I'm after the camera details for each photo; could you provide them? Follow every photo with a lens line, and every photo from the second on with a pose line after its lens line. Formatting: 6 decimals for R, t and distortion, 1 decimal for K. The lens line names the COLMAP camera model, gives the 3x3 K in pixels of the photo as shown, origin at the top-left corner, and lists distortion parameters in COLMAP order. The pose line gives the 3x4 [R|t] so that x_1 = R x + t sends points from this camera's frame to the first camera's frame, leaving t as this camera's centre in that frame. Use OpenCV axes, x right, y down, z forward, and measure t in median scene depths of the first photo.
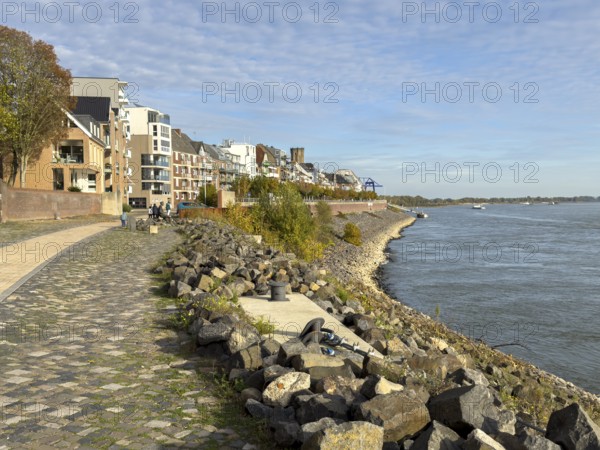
lens RADIAL K [[1189.4, 0, 299.9], [0, 1189.4, 225.4], [0, 0, 1]] dist [0.065552, 0.000000]
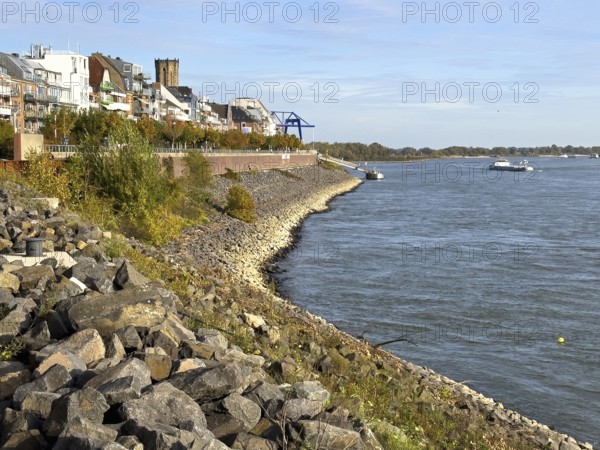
lens RADIAL K [[1189.4, 0, 300.2], [0, 1189.4, 223.5], [0, 0, 1]] dist [0.065552, 0.000000]
pose [[0.978622, -0.007360, 0.205535, -0.056859], [-0.000961, 0.999185, 0.040356, -0.008123], [-0.205664, -0.039691, 0.977817, 0.397977]]
